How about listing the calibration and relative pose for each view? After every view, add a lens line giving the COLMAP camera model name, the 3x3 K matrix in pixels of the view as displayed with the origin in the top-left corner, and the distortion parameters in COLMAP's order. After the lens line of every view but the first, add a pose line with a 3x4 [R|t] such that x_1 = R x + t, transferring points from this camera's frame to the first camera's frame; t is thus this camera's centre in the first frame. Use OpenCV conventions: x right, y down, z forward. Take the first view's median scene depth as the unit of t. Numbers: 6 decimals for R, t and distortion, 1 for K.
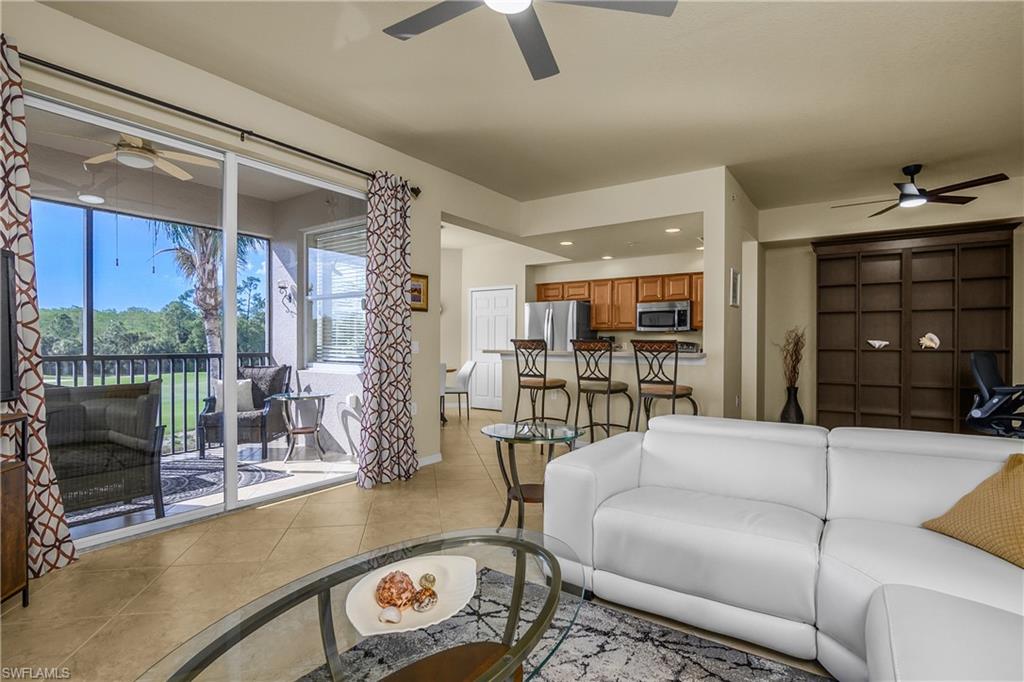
lens RADIAL K [[507.3, 0, 507.9], [0, 507.3, 342.3], [0, 0, 1]] dist [-0.025565, 0.006862]
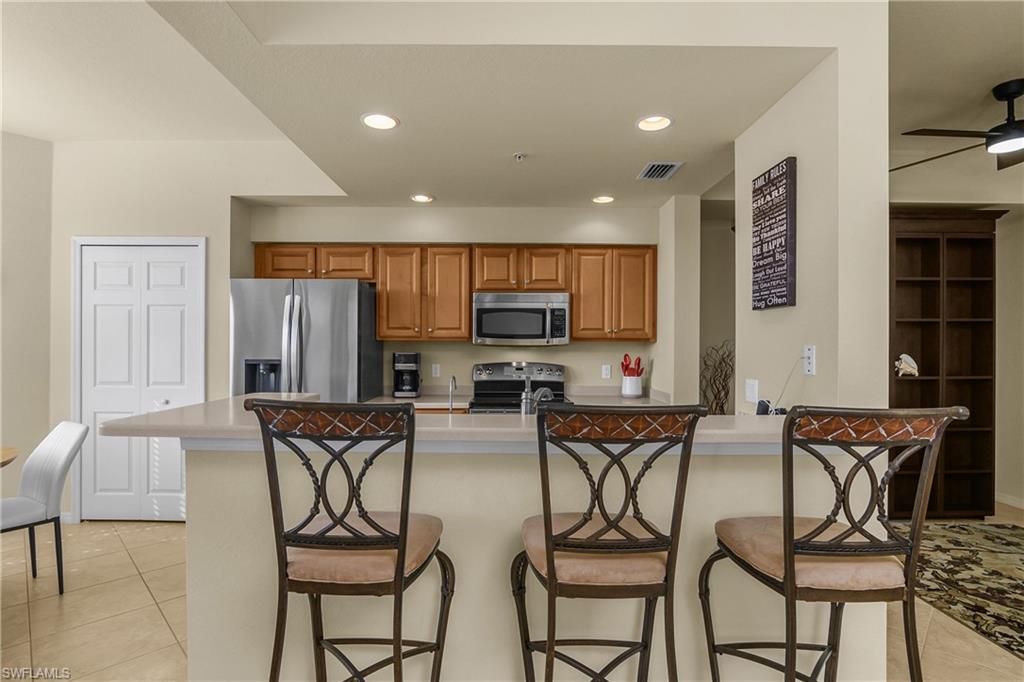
lens RADIAL K [[500.7, 0, 505.3], [0, 500.7, 347.5], [0, 0, 1]] dist [-0.028247, 0.009634]
pose [[0.820814, -0.002398, 0.571190, -0.022747], [-0.002889, 0.999961, 0.008350, -0.027340], [-0.571188, -0.008504, 0.820775, 0.631888]]
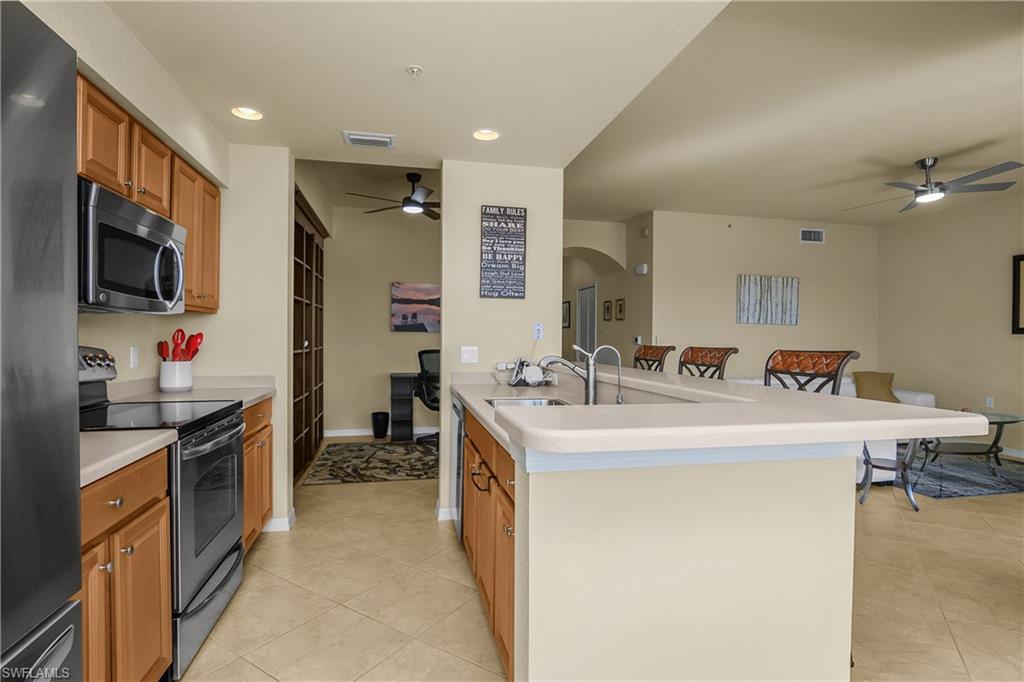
lens RADIAL K [[507.3, 0, 507.9], [0, 507.3, 342.3], [0, 0, 1]] dist [-0.025565, 0.006862]
pose [[-0.733371, -0.017506, 0.679603, -0.044373], [-0.013118, 0.999847, 0.011599, -0.011455], [-0.679702, -0.000408, -0.733488, 1.201954]]
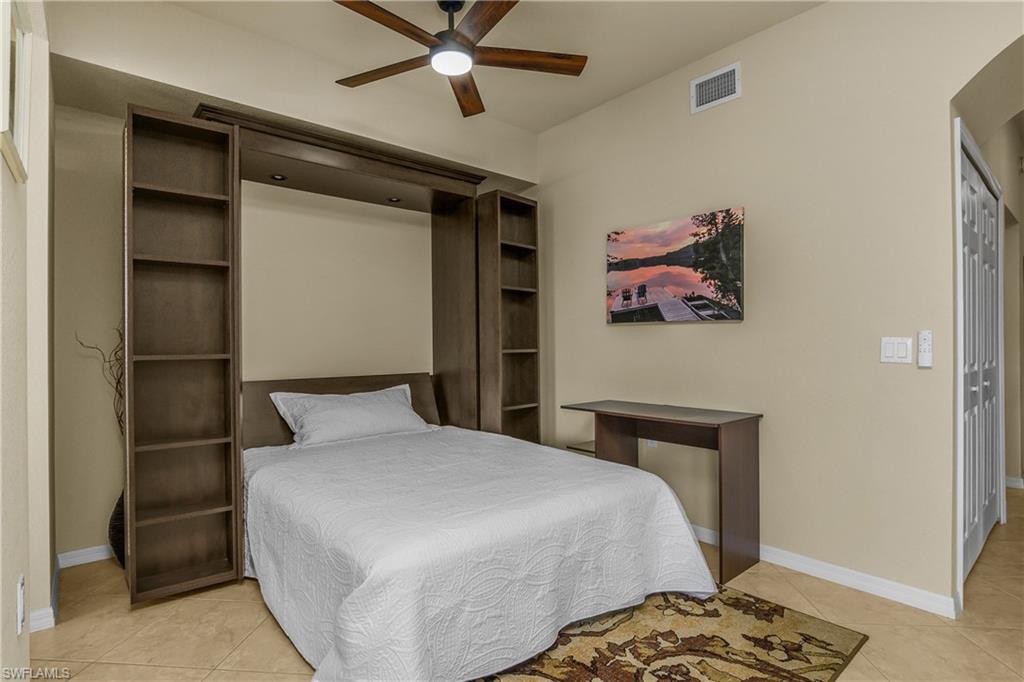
lens RADIAL K [[507.3, 0, 507.9], [0, 507.3, 342.3], [0, 0, 1]] dist [-0.025565, 0.006862]
pose [[0.259850, -0.002477, 0.965646, 0.244226], [0.002636, 0.999995, 0.001856, 0.000469], [-0.965646, 0.002063, 0.259855, 0.597737]]
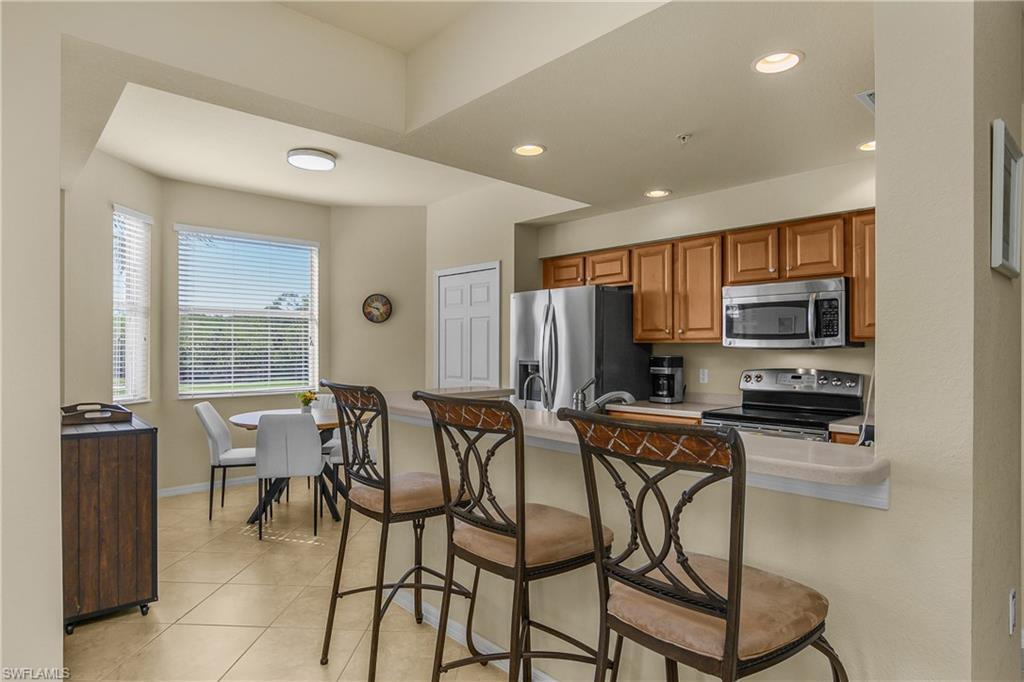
lens RADIAL K [[570.6, 0, 504.1], [0, 570.6, 343.9], [0, 0, 1]] dist [-0.022815, 0.000058]
pose [[0.975295, -0.003660, -0.220875, 0.201645], [0.002636, 0.999984, -0.004931, -0.026438], [0.220890, 0.004227, 0.975290, 0.514167]]
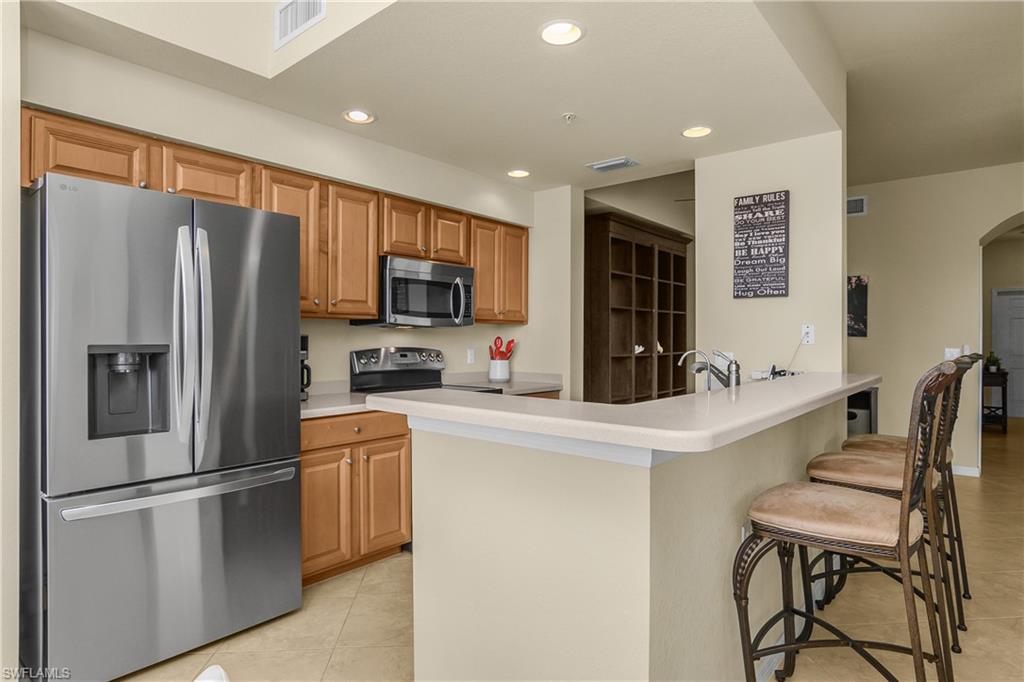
lens RADIAL K [[570.6, 0, 504.1], [0, 570.6, 343.9], [0, 0, 1]] dist [-0.022815, 0.000058]
pose [[0.093684, -0.011785, 0.995532, -0.227013], [-0.005049, 0.999911, 0.012312, -0.013864], [-0.995589, -0.006180, 0.093617, 0.999386]]
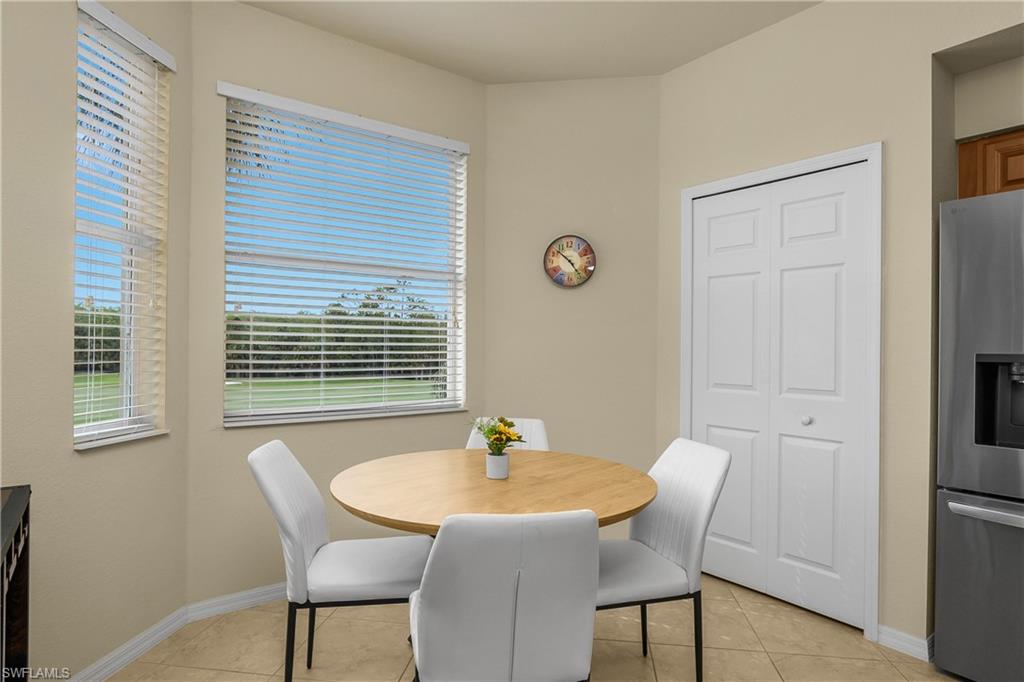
lens RADIAL K [[570.6, 0, 504.1], [0, 570.6, 343.9], [0, 0, 1]] dist [-0.022815, 0.000058]
pose [[0.949893, 0.002816, -0.312563, -0.100238], [-0.004062, 0.999986, -0.003337, -0.011873], [0.312549, 0.004439, 0.949891, 0.863588]]
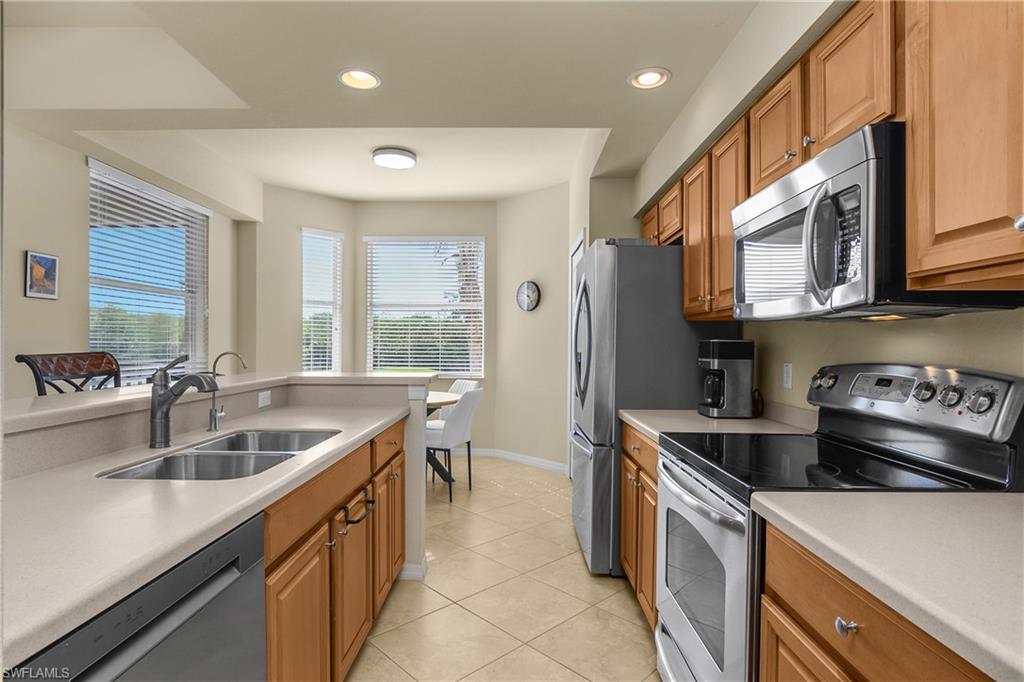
lens RADIAL K [[528.9, 0, 513.3], [0, 528.9, 347.7], [0, 0, 1]] dist [0.000323, -0.000043]
pose [[0.554257, 0.003429, -0.832338, 0.485302], [0.000103, 0.999991, 0.004188, -0.010512], [0.832345, -0.002407, 0.554252, 0.887999]]
